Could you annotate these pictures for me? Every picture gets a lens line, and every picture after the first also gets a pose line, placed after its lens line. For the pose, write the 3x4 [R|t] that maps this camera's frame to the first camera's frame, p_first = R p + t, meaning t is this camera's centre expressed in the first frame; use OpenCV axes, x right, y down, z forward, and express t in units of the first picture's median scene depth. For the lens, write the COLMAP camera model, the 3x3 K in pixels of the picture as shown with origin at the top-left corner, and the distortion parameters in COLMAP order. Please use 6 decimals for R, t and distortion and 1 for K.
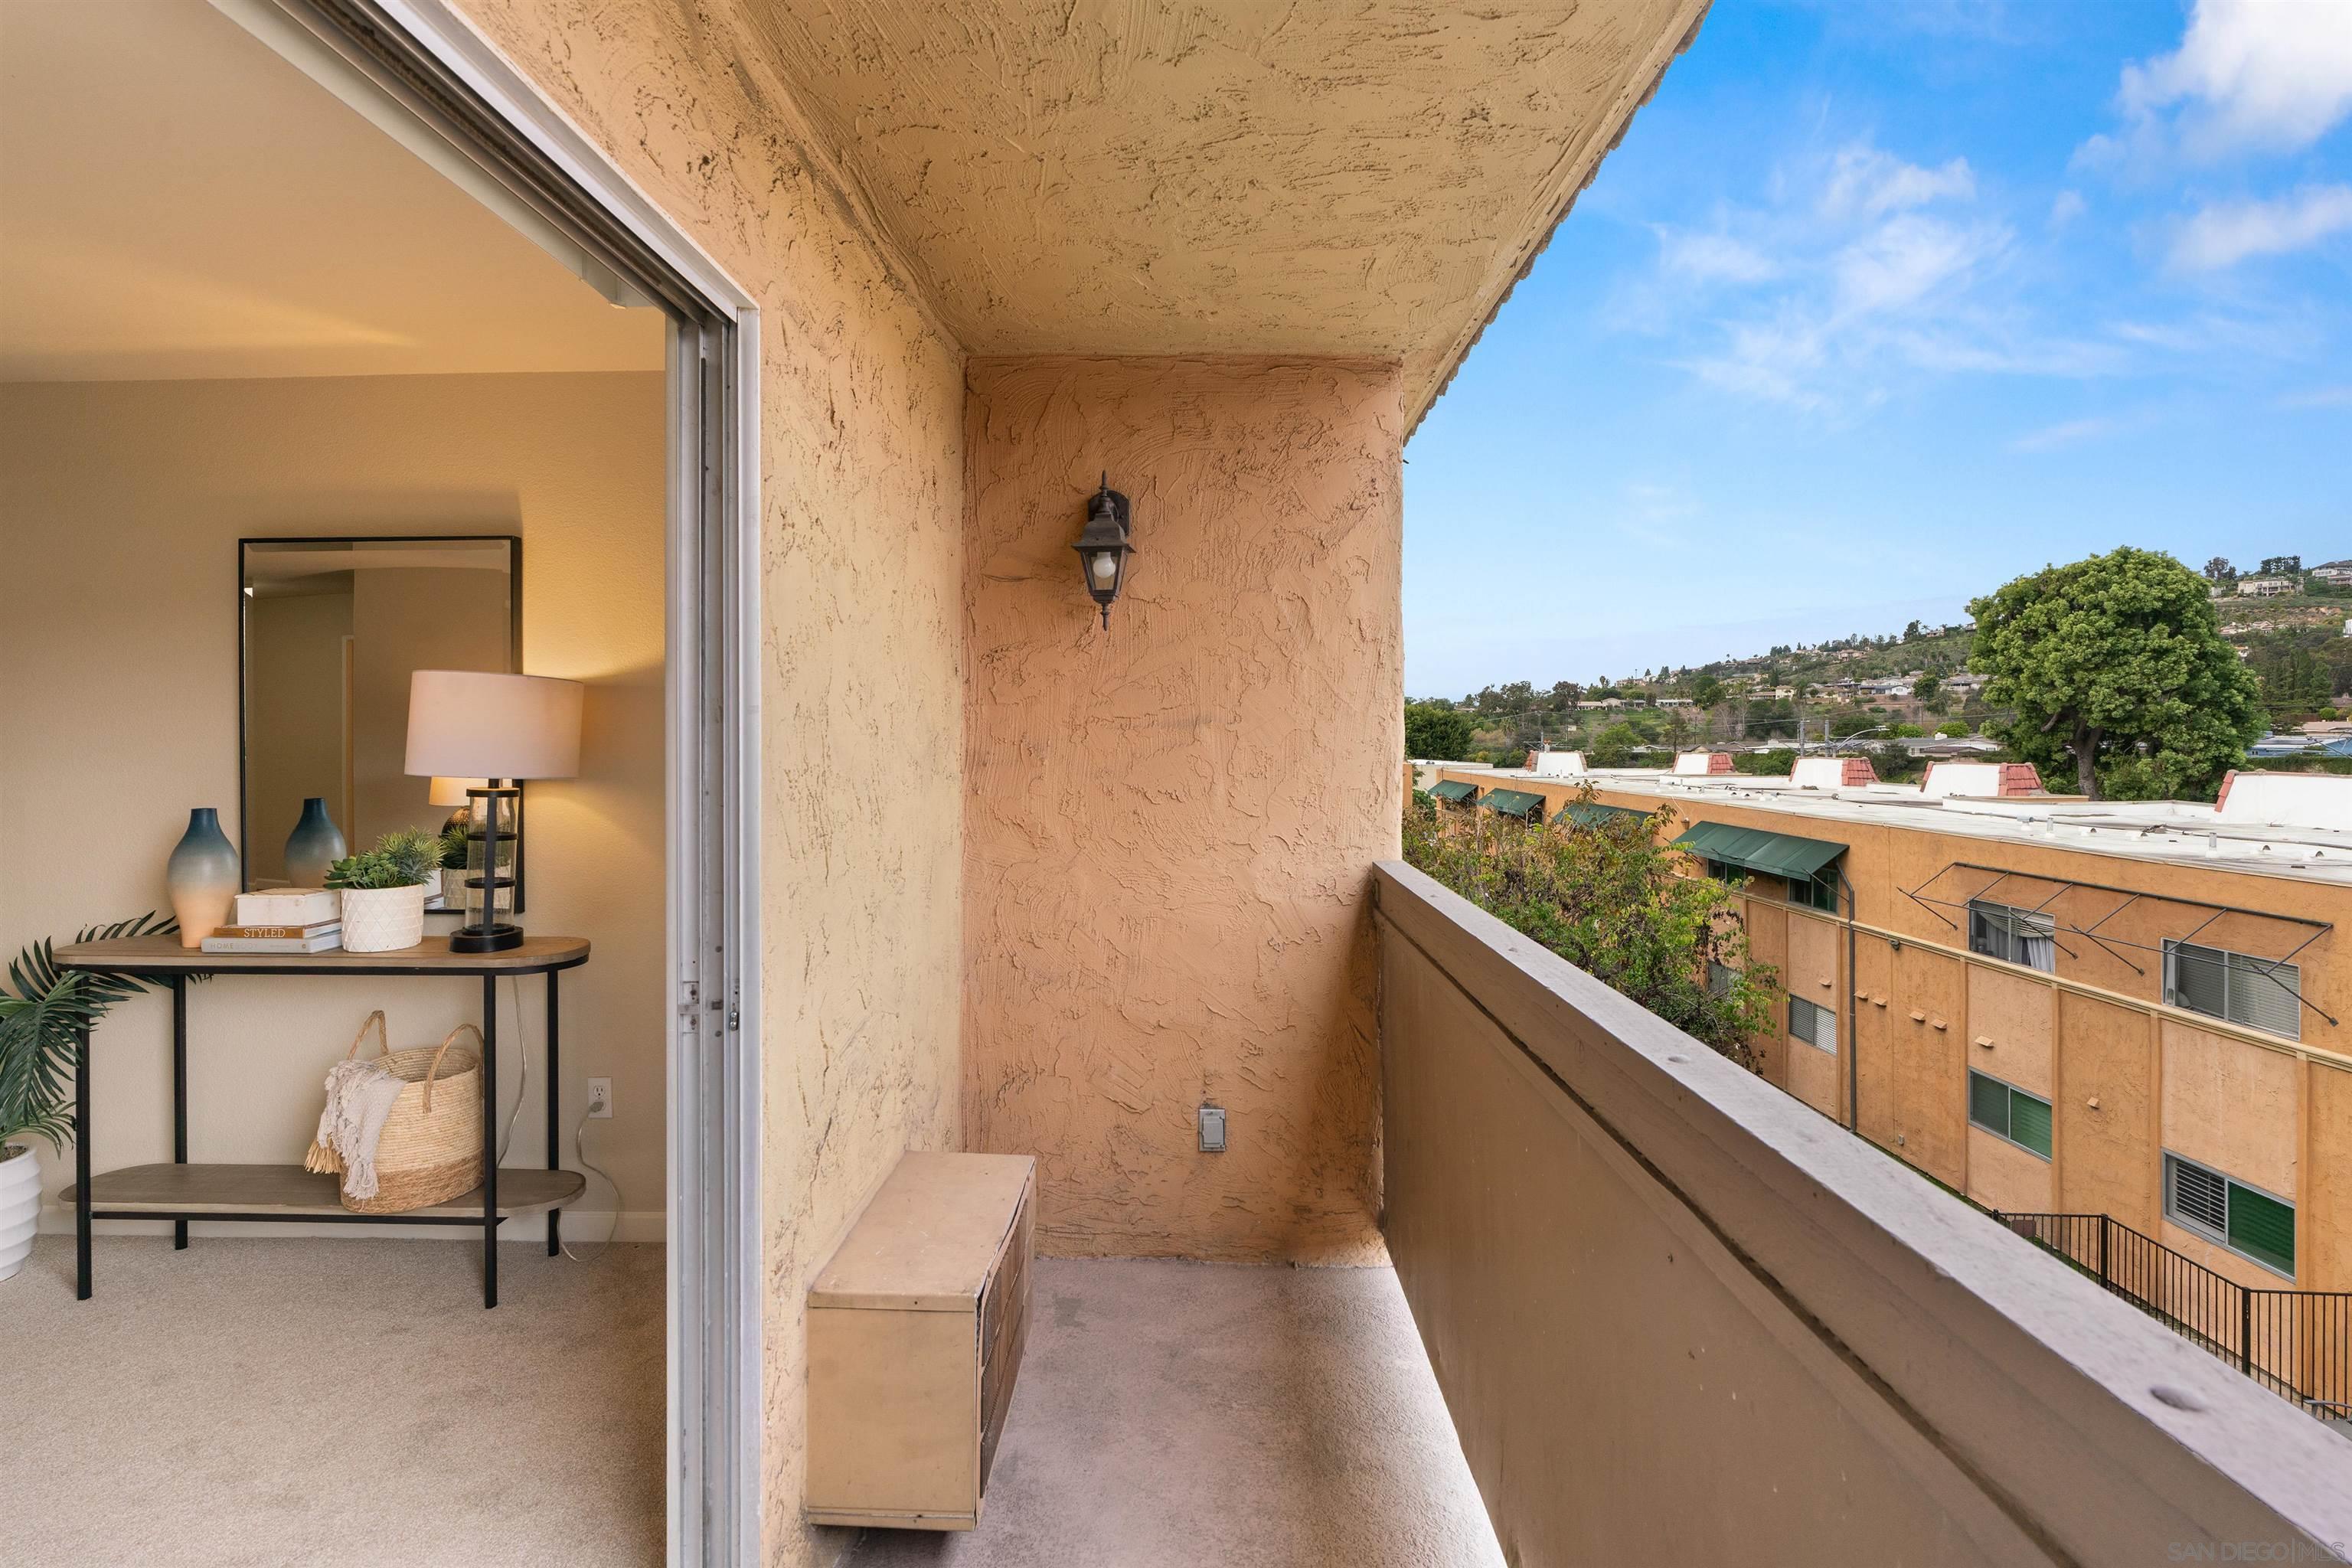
lens RADIAL K [[1134.3, 0, 1143.1], [0, 1134.3, 735.0], [0, 0, 1]] dist [-0.001935, -0.000171]
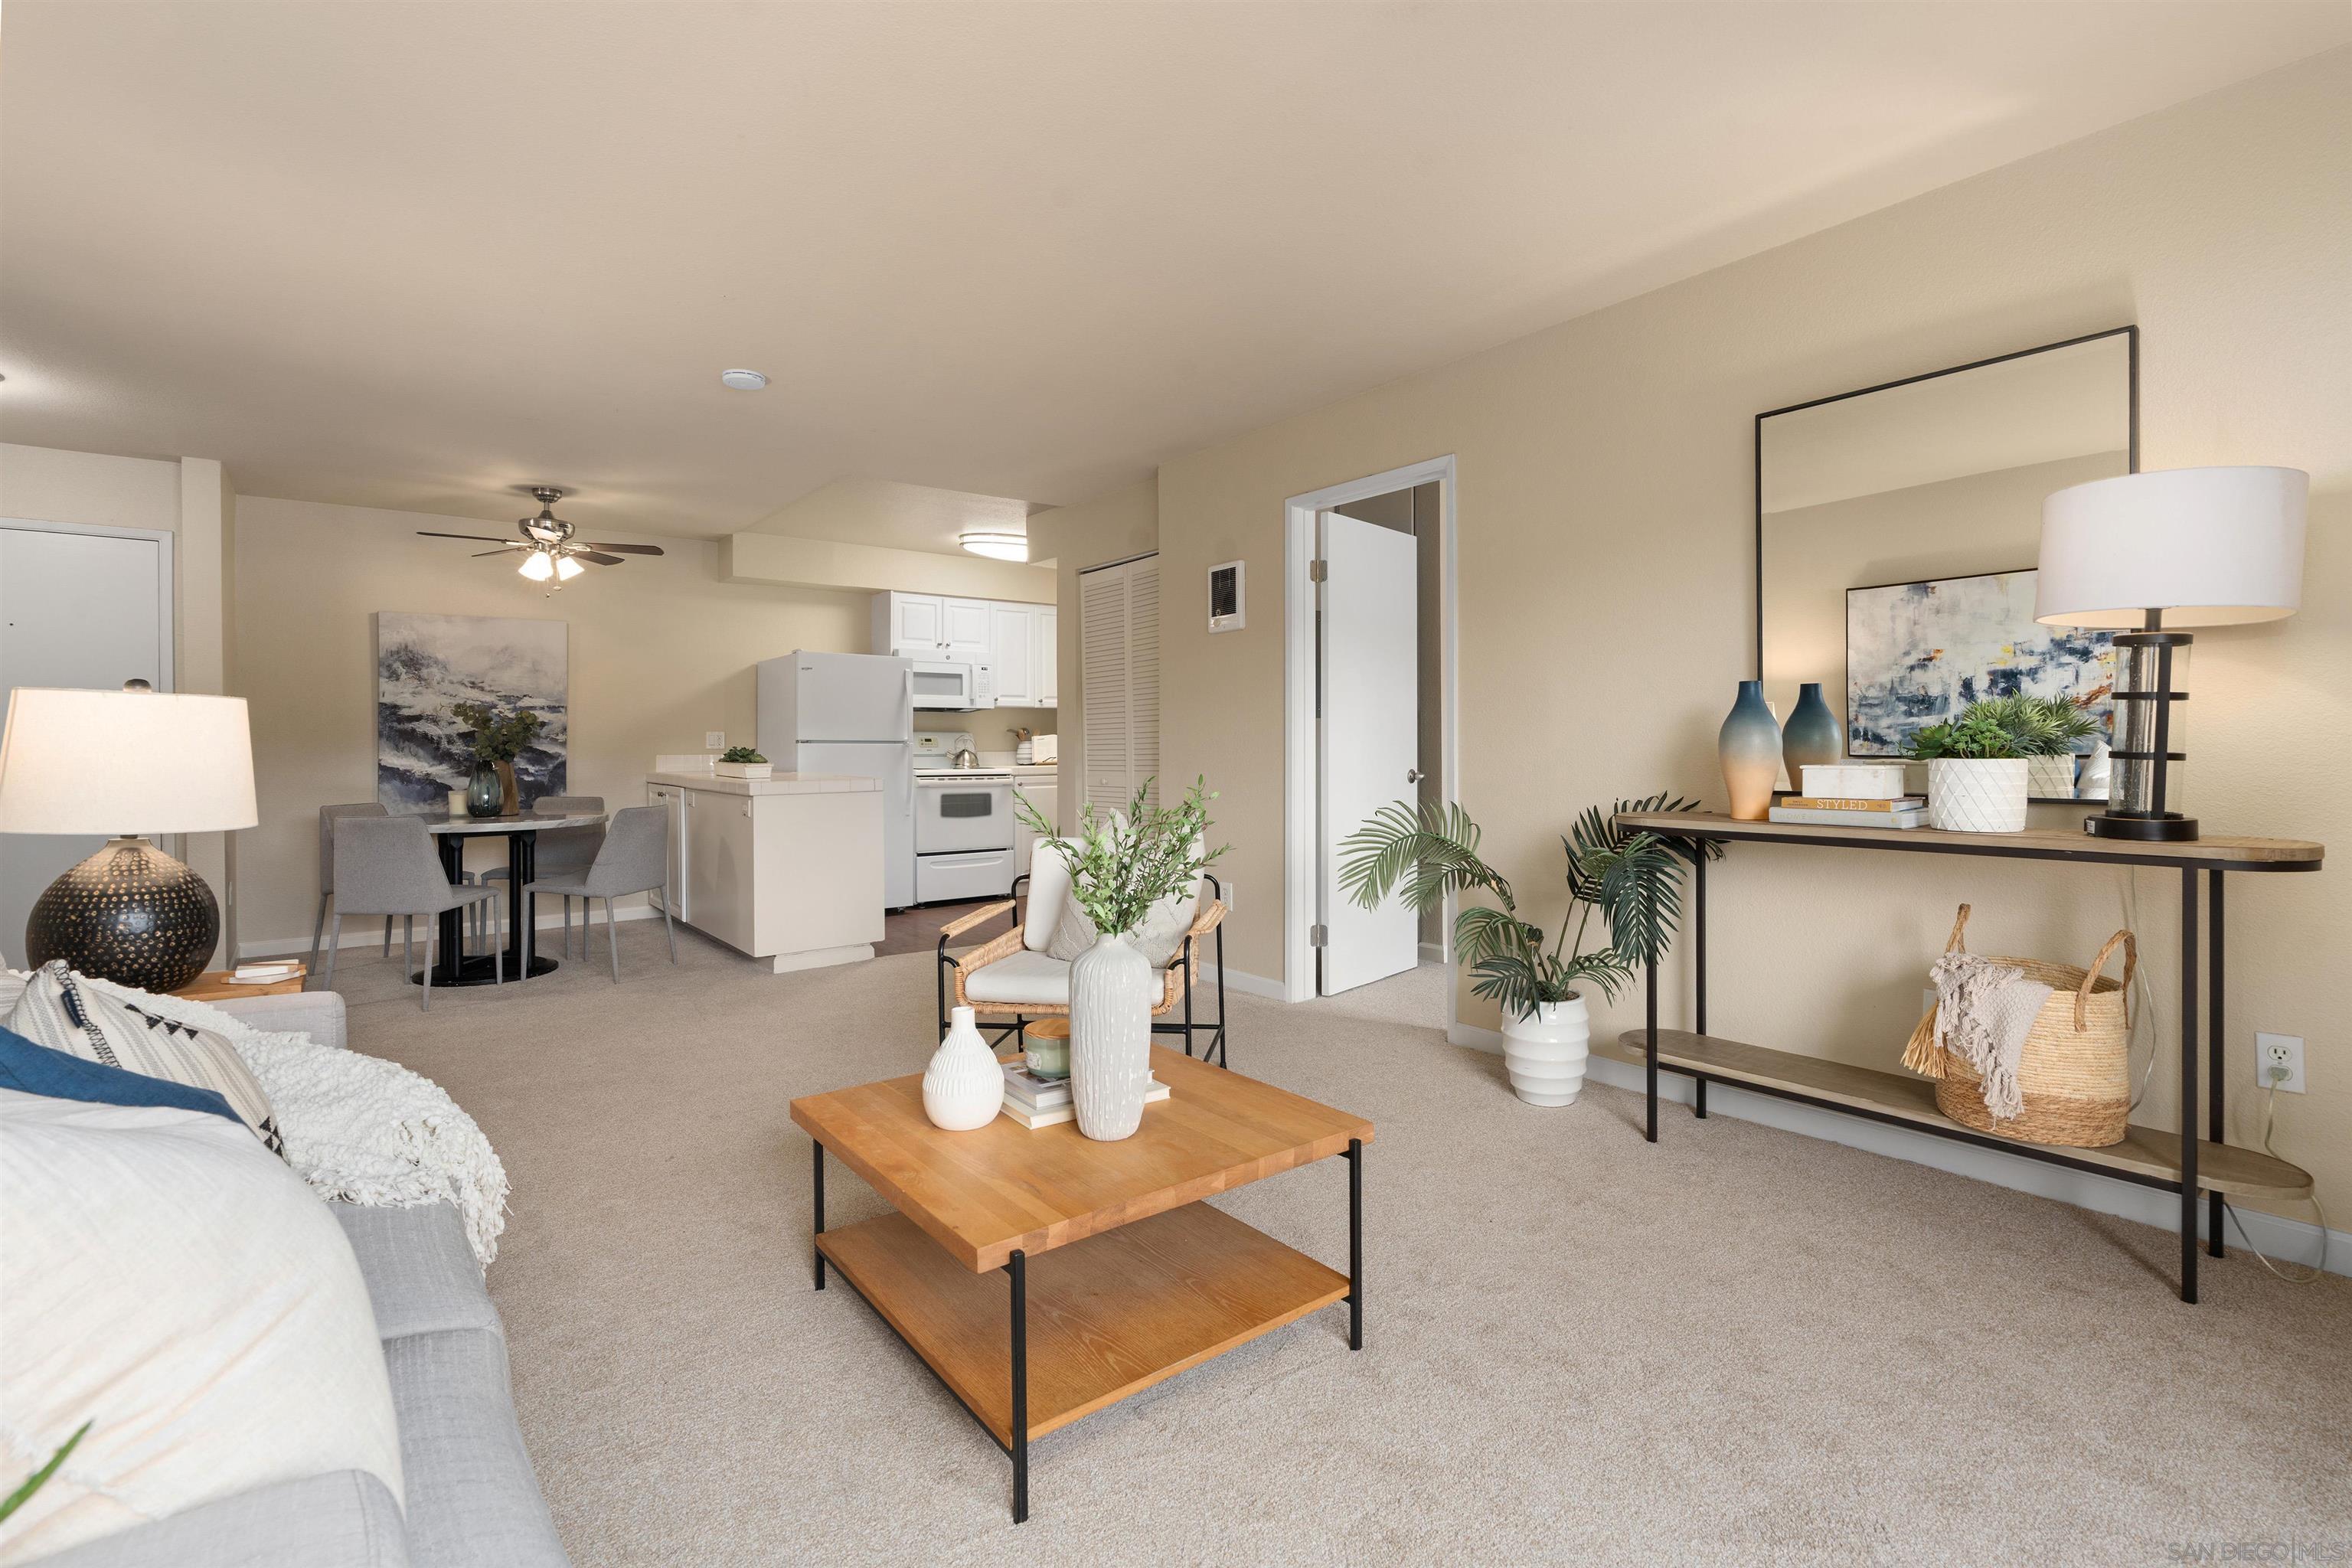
lens RADIAL K [[1061.4, 0, 1163.8], [0, 1061.4, 744.1], [0, 0, 1]] dist [-0.006167, 0.000363]
pose [[0.641894, -0.003947, -0.766784, -0.461936], [0.007976, 0.999967, 0.001530, 0.118024], [0.766752, -0.007098, 0.641904, 0.010387]]
